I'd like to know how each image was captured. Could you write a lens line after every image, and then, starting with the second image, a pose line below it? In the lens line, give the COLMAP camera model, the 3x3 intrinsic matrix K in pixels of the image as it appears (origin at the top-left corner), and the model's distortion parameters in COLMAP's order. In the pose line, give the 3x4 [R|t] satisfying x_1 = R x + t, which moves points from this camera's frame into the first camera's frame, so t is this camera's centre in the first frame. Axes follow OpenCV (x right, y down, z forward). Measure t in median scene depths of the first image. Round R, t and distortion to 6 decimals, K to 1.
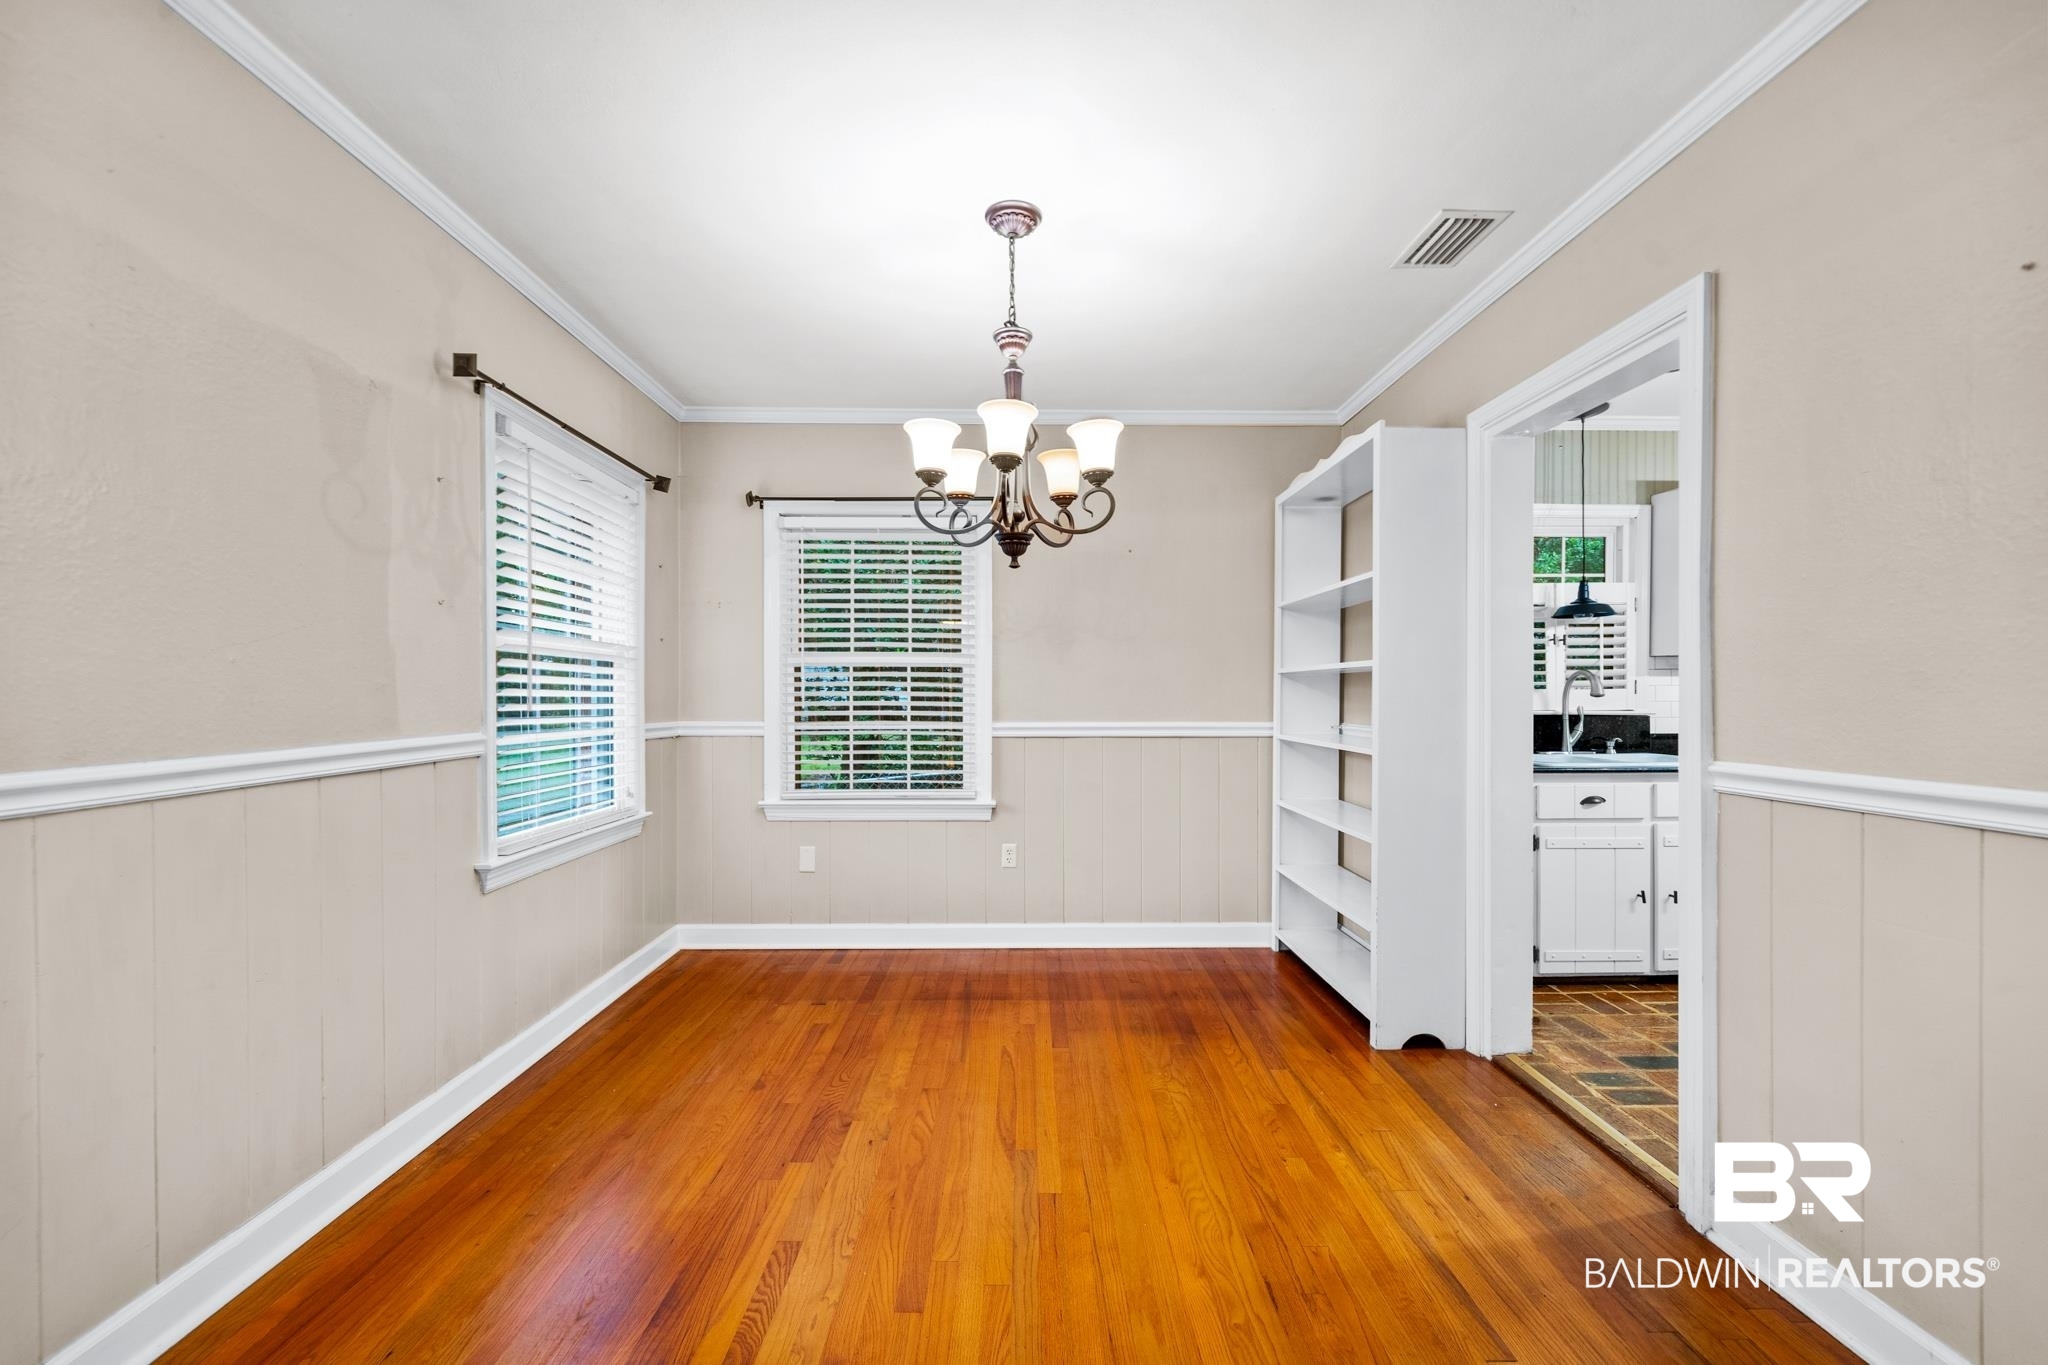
lens RADIAL K [[823.5, 0, 1023.8], [0, 823.5, 703.9], [0, 0, 1]] dist [-0.000776, -0.000487]
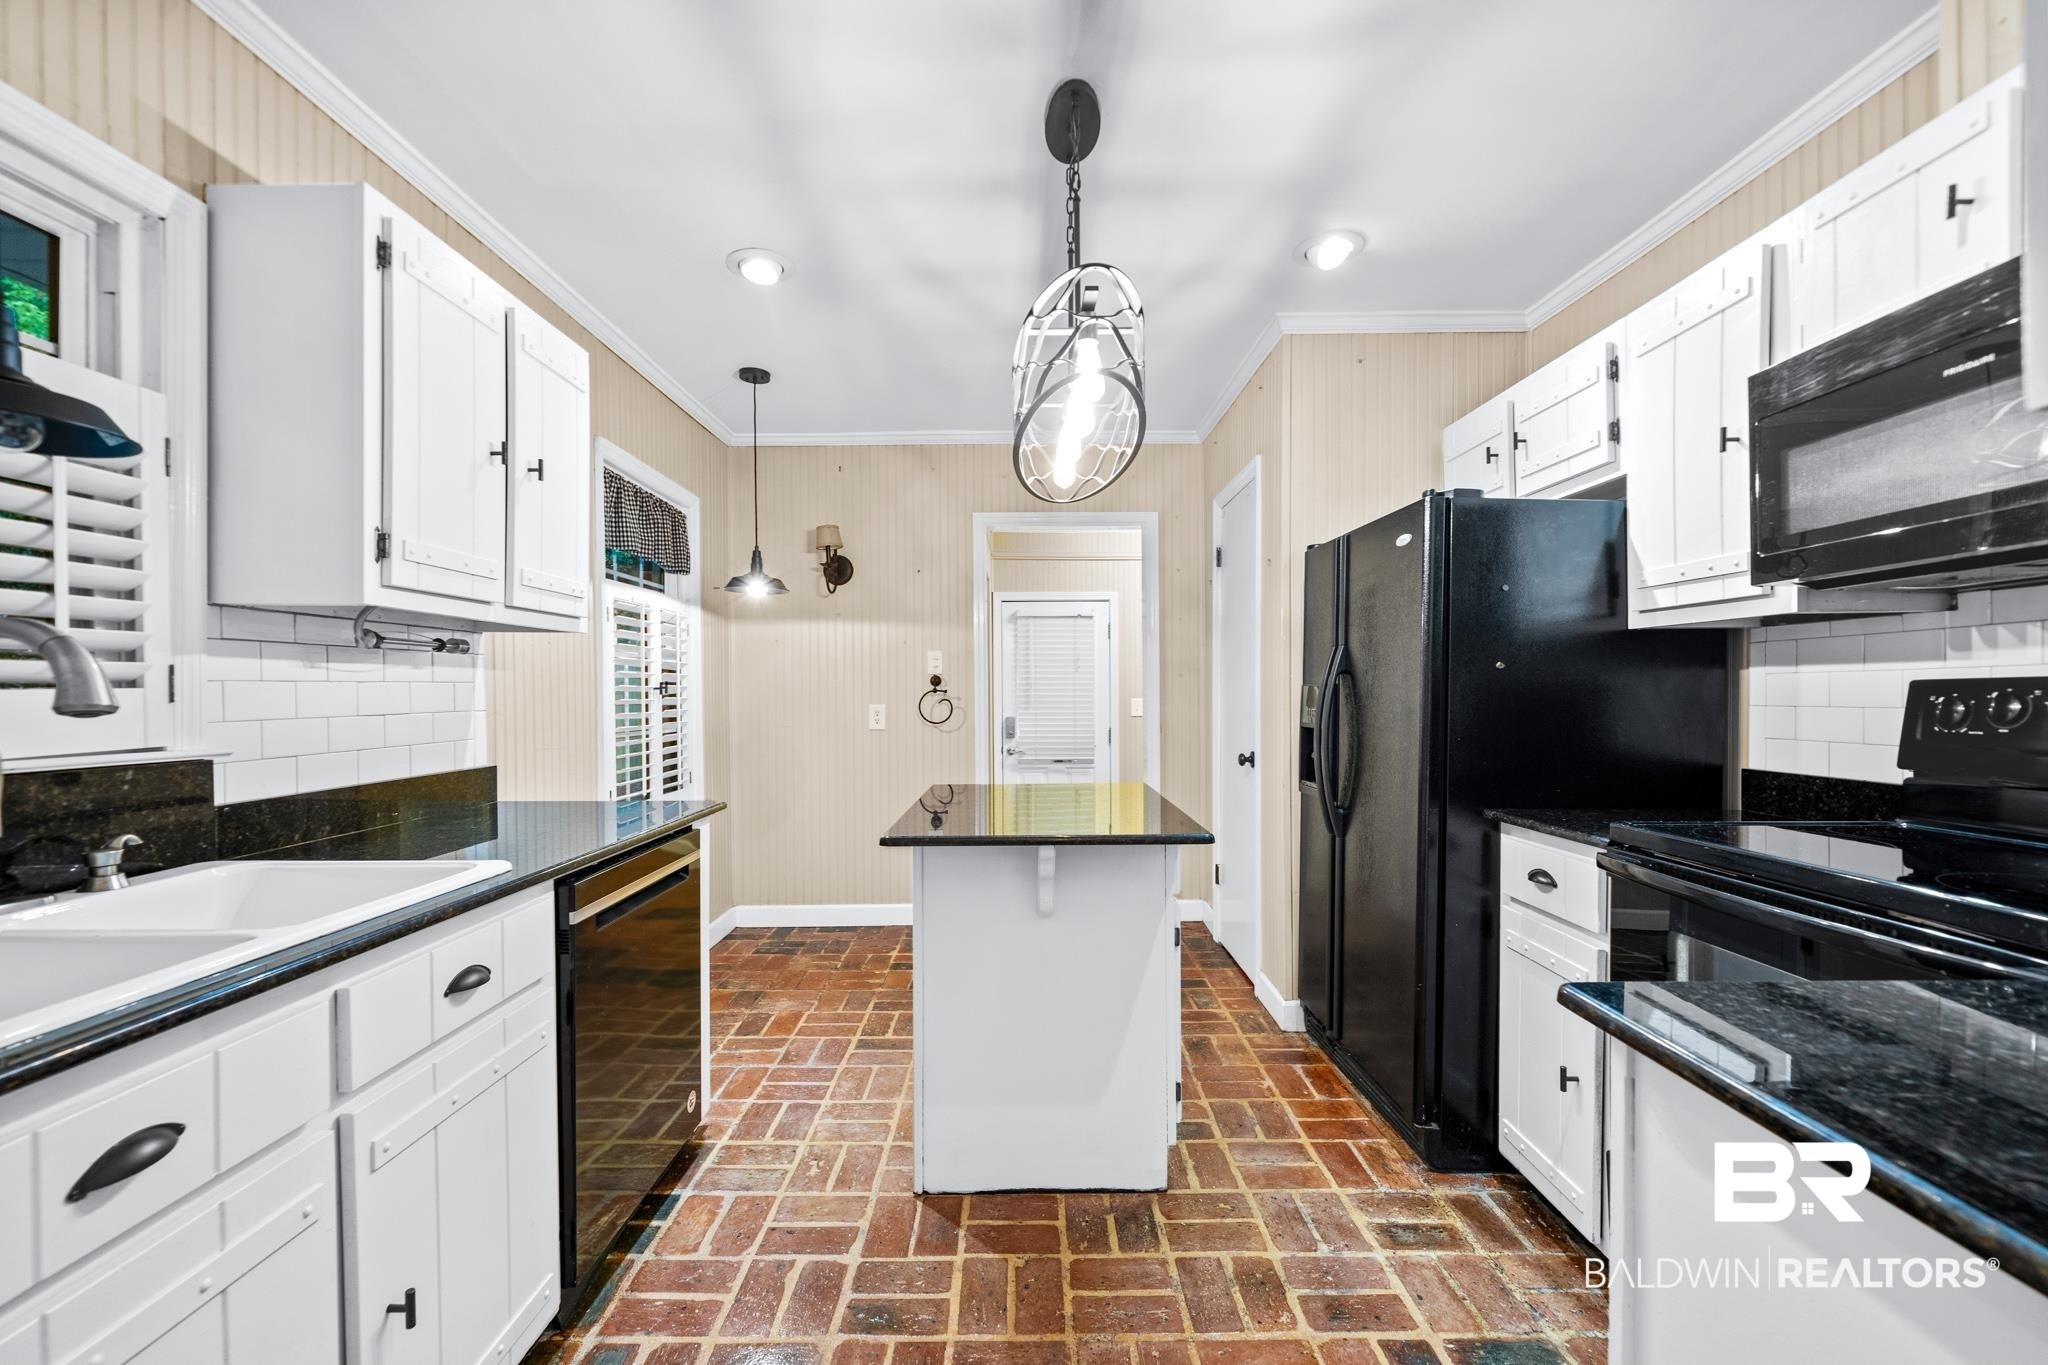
lens RADIAL K [[823.5, 0, 1023.8], [0, 823.5, 703.9], [0, 0, 1]] dist [-0.000776, -0.000487]
pose [[0.013626, -0.010221, 0.999855, 0.400712], [0.011011, 0.999889, 0.010071, -0.011570], [-0.999847, 0.010872, 0.013737, 0.643722]]
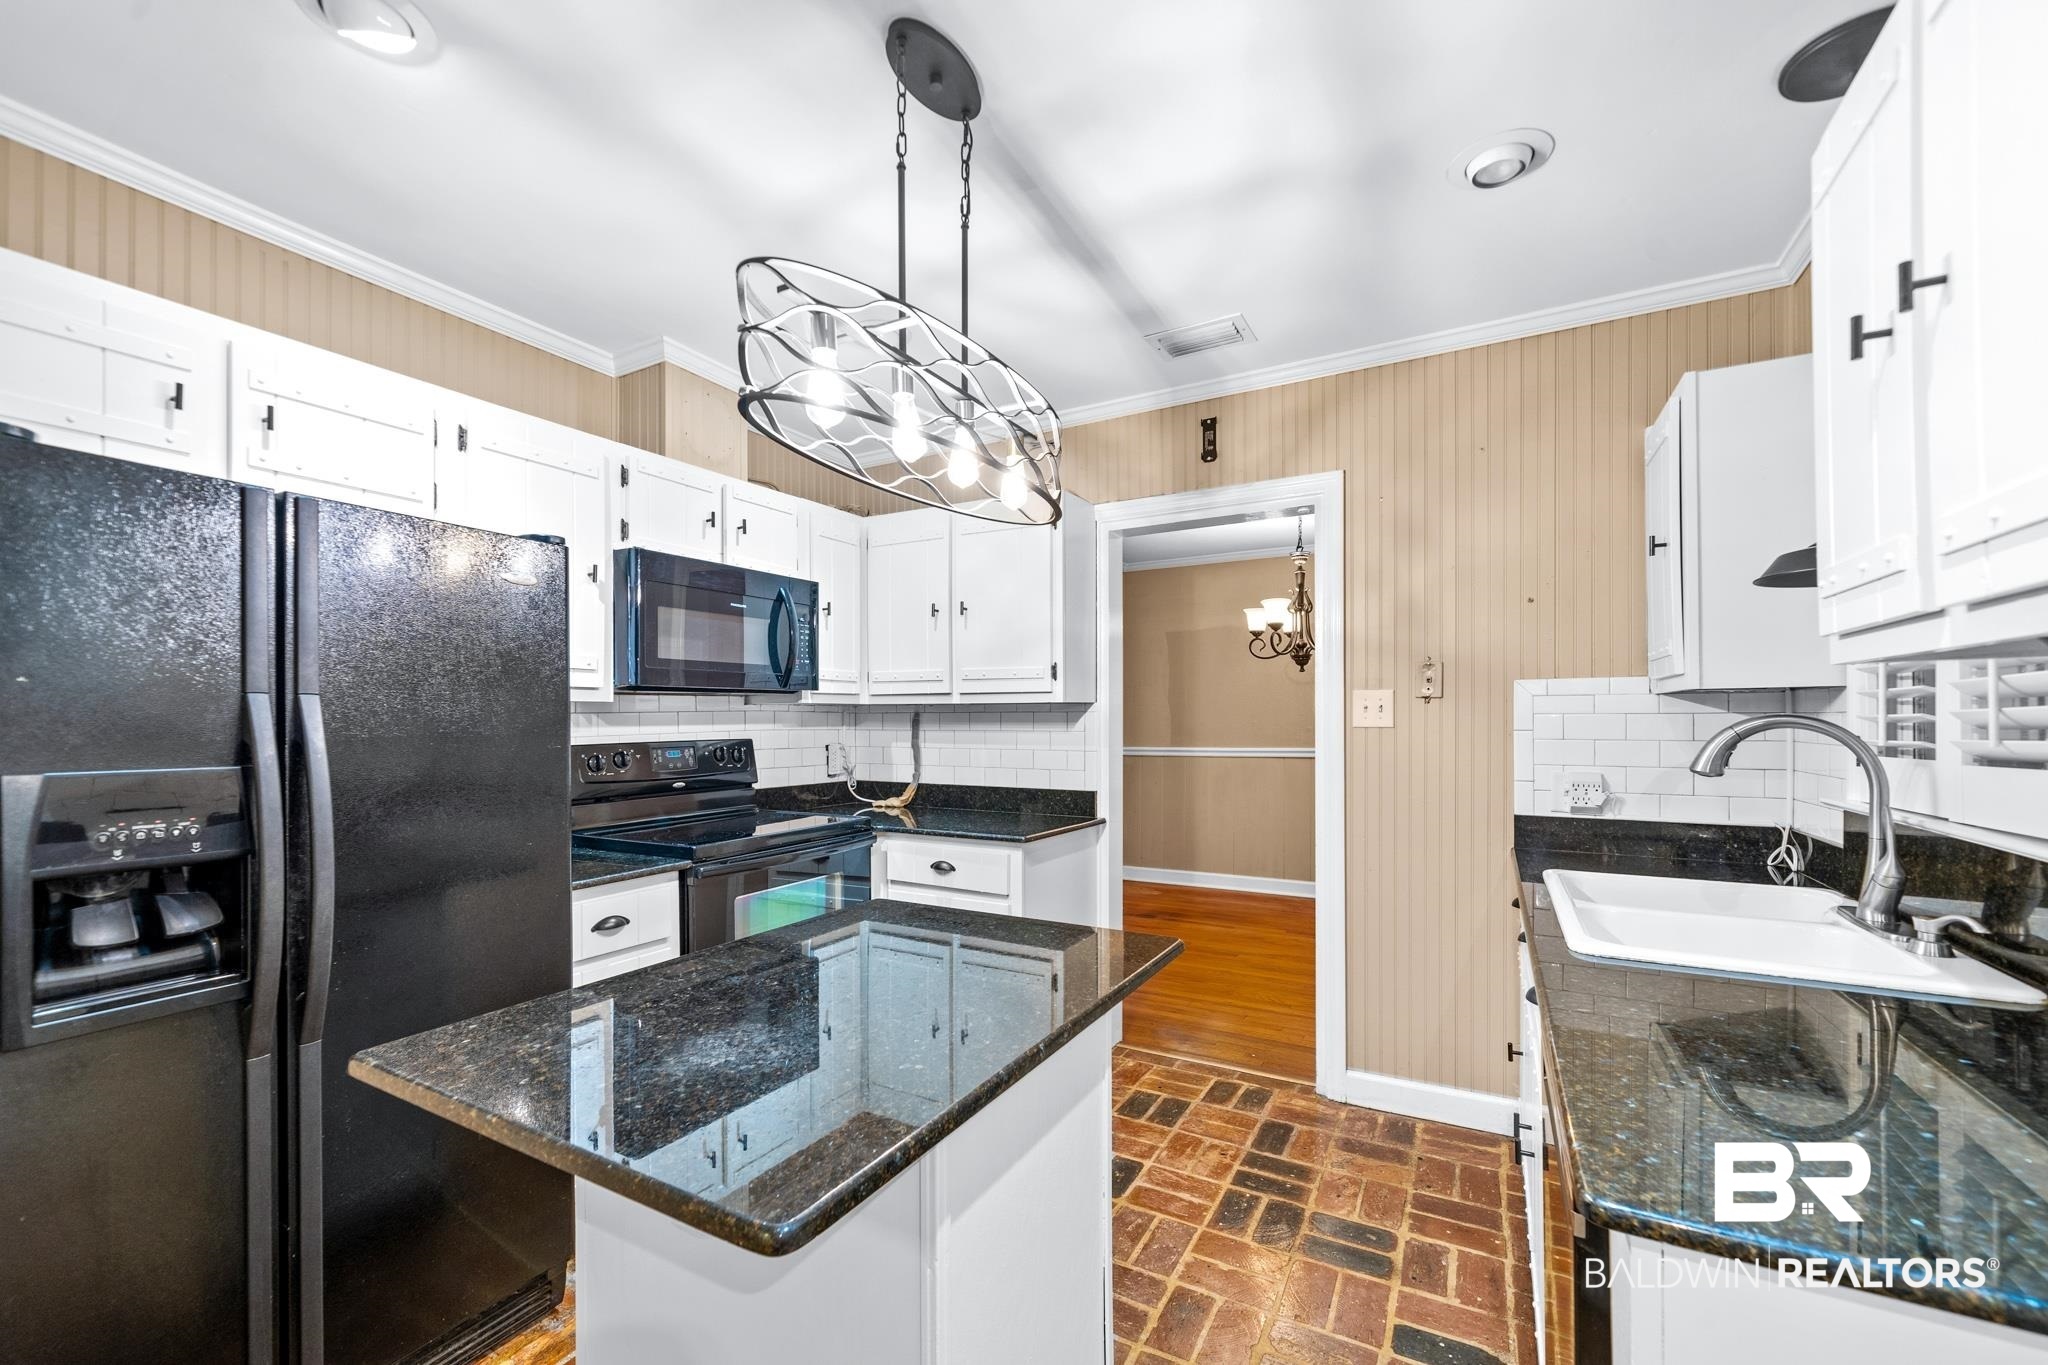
lens RADIAL K [[832.5, 0, 1012.8], [0, 832.5, 717.0], [0, 0, 1]] dist [-0.001243, -0.000250]
pose [[-0.507888, 0.002080, -0.861421, 1.232745], [-0.001320, 0.999994, 0.003193, -0.040506], [0.861422, 0.002759, -0.507882, 0.860672]]
